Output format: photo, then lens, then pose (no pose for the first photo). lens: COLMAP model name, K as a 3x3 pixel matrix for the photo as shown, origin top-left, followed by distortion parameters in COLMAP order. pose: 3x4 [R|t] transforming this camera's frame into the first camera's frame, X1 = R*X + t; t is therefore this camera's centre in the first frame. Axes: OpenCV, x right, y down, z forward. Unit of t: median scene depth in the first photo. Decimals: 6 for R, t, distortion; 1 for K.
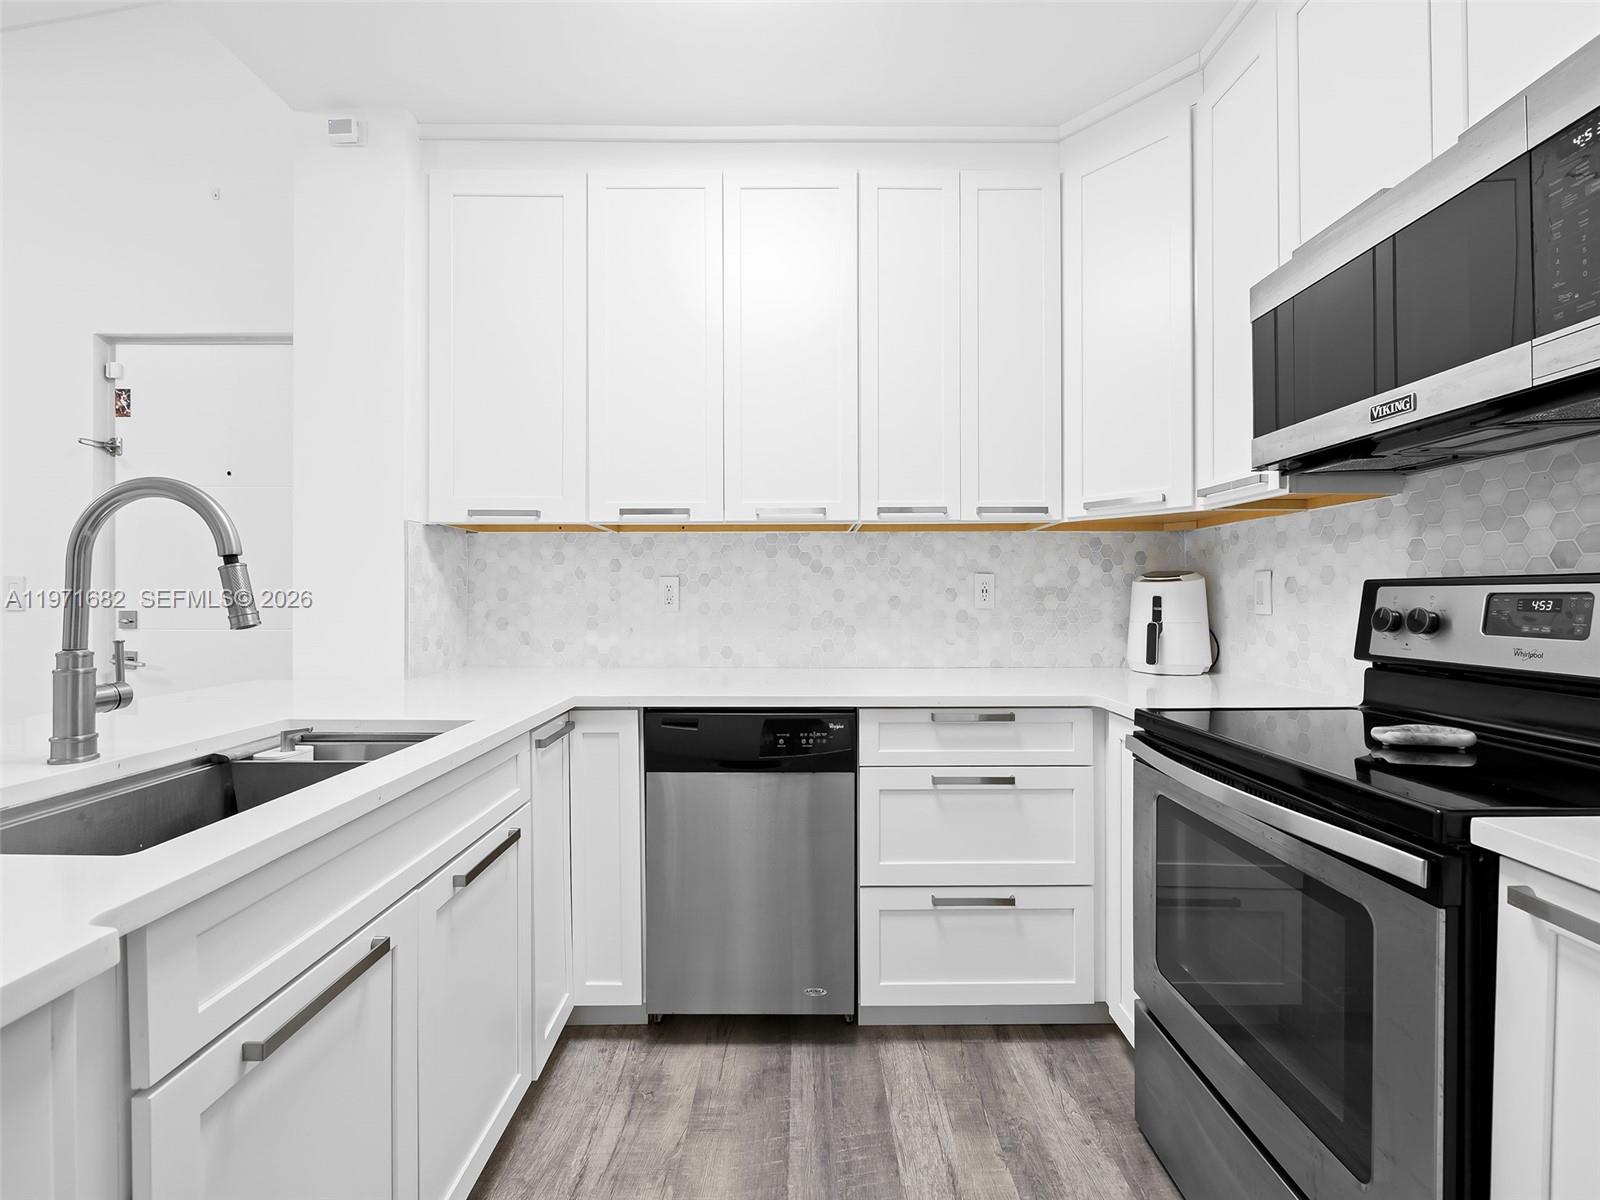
lens RADIAL K [[644.1, 0, 805.1], [0, 644.1, 597.1], [0, 0, 1]] dist [-0.001747, -0.000125]
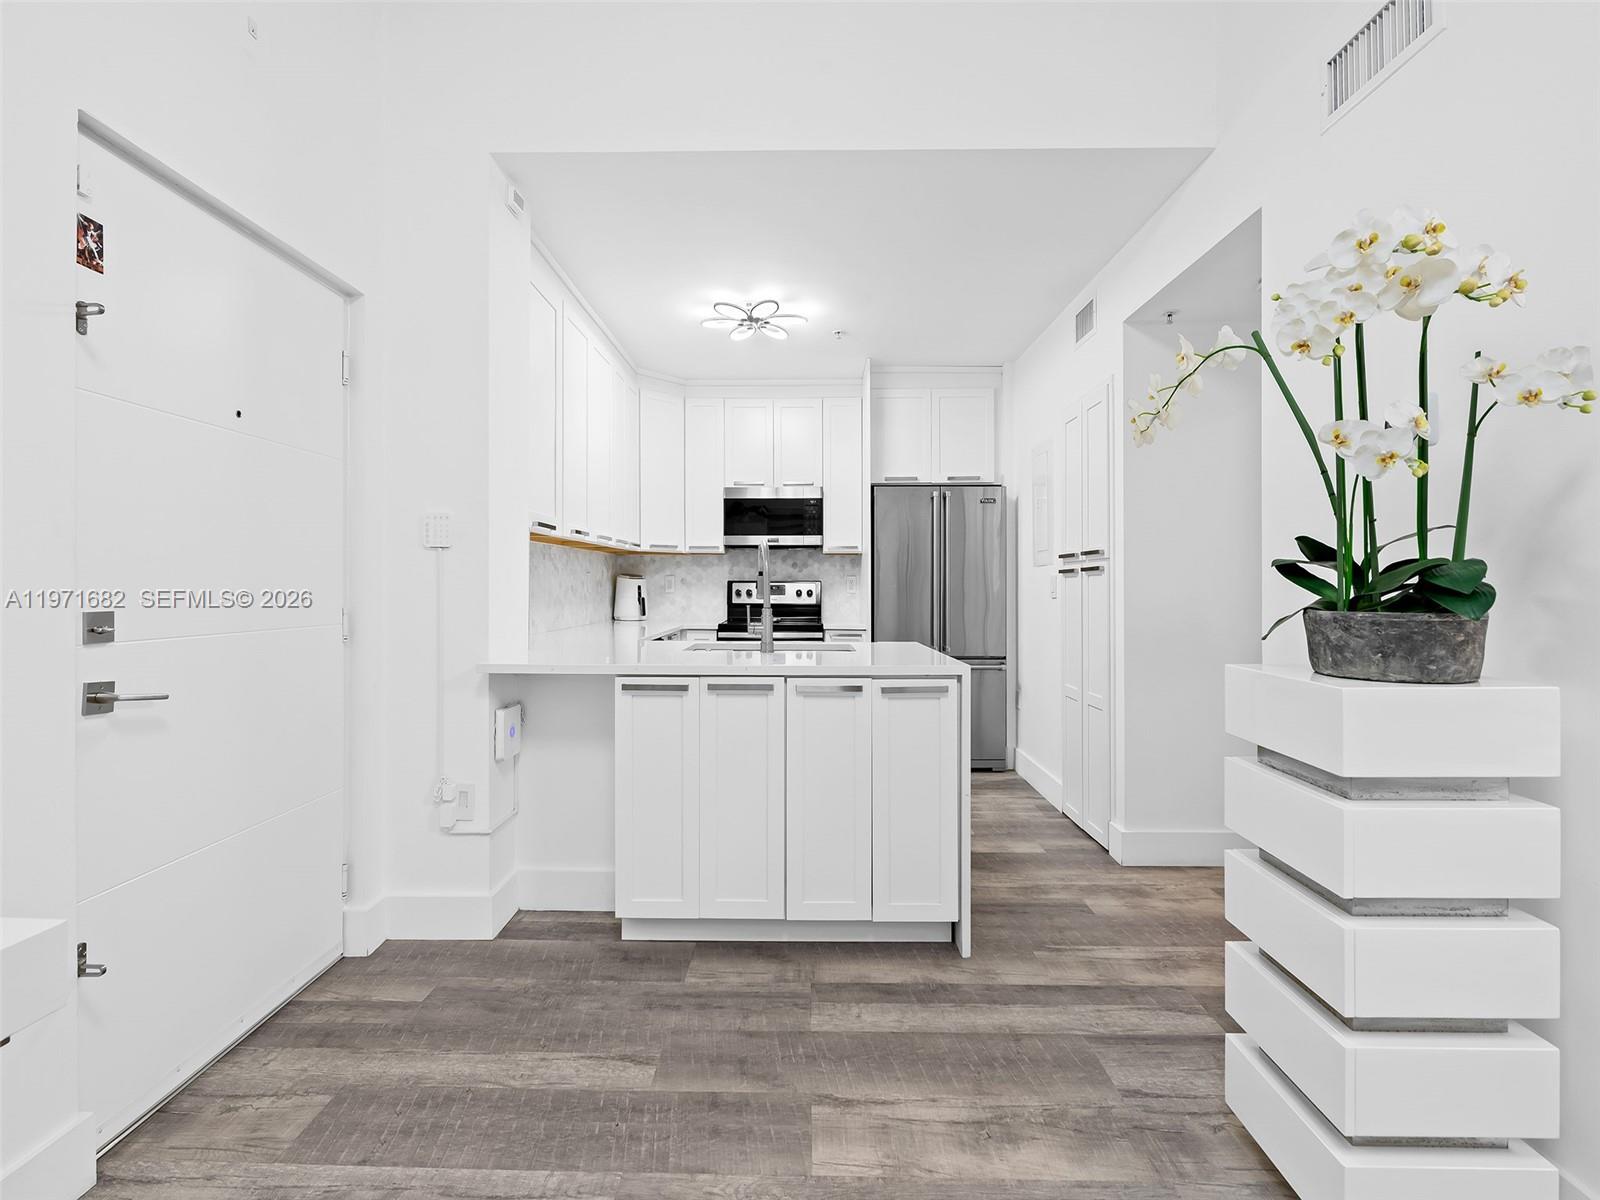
lens RADIAL K [[696.4, 0, 794.4], [0, 696.4, 586.8], [0, 0, 1]] dist [0.002164, -0.002923]
pose [[0.017687, -0.002088, 0.999841, -1.970261], [-0.002068, 0.999996, 0.002125, -0.003384], [-0.999841, -0.002105, 0.017683, 0.436605]]
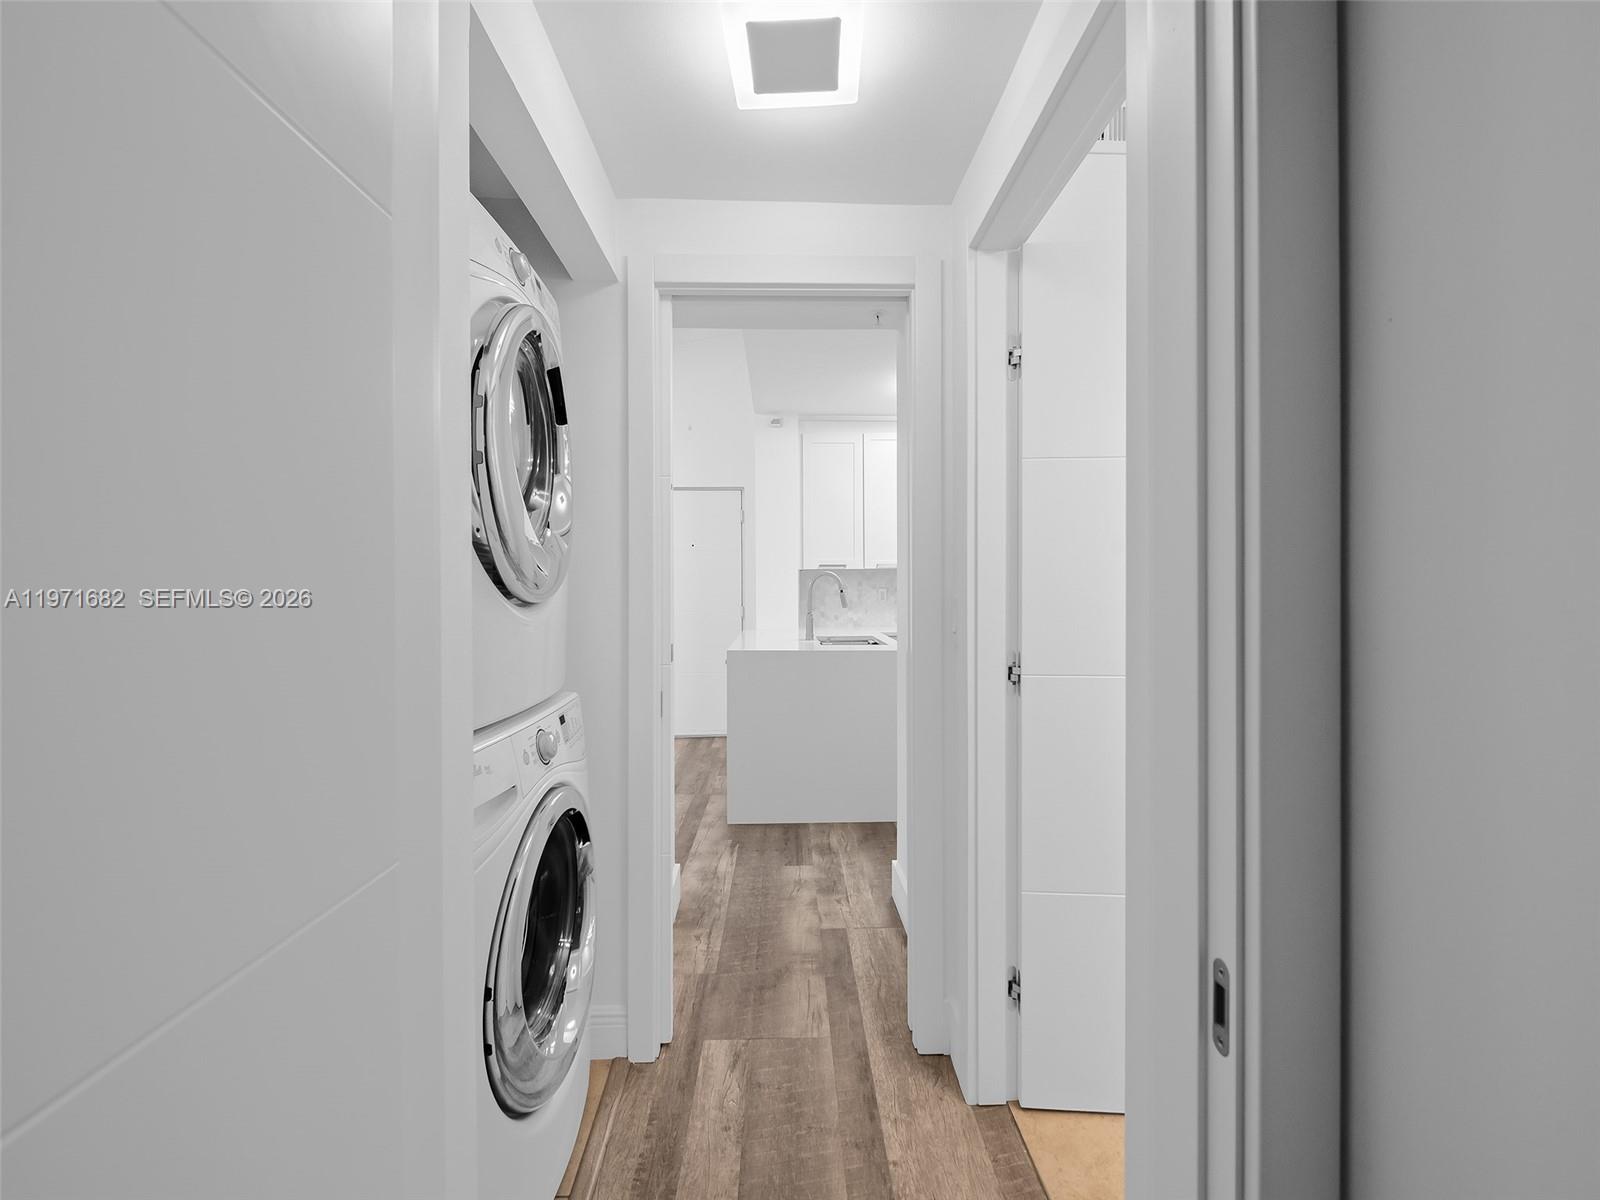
lens RADIAL K [[644.1, 0, 791.9], [0, 644.1, 590.1], [0, 0, 1]] dist [-0.001747, -0.000125]
pose [[0.999971, -0.007509, -0.001131, -0.630823], [0.007500, 0.999944, -0.007528, -0.011911], [0.001188, 0.007519, 0.999971, -1.595943]]
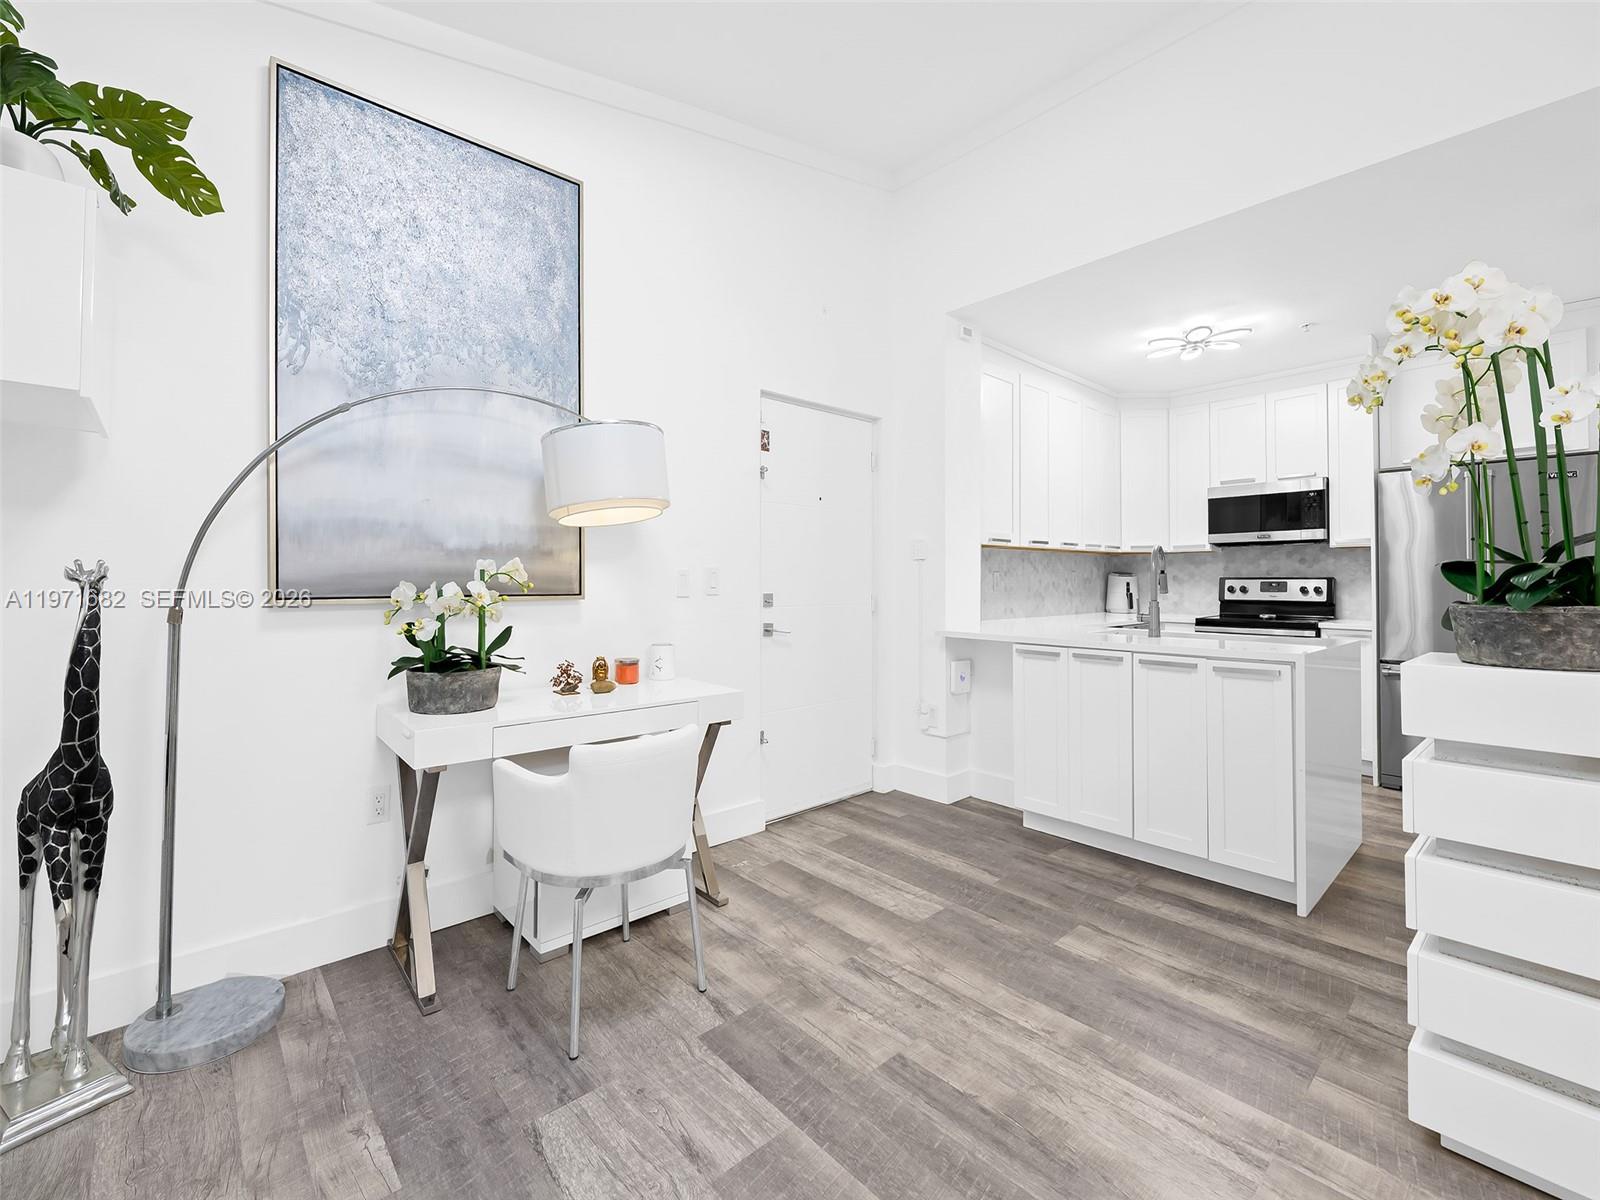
lens RADIAL K [[688.8, 0, 789.8], [0, 688.8, 579.8], [0, 0, 1]] dist [-0.003049, -0.000113]
pose [[0.748675, 0.001447, 0.662936, -2.359268], [-0.000157, 0.999998, -0.002005, -0.005264], [-0.662938, 0.001397, 0.748673, -0.152951]]
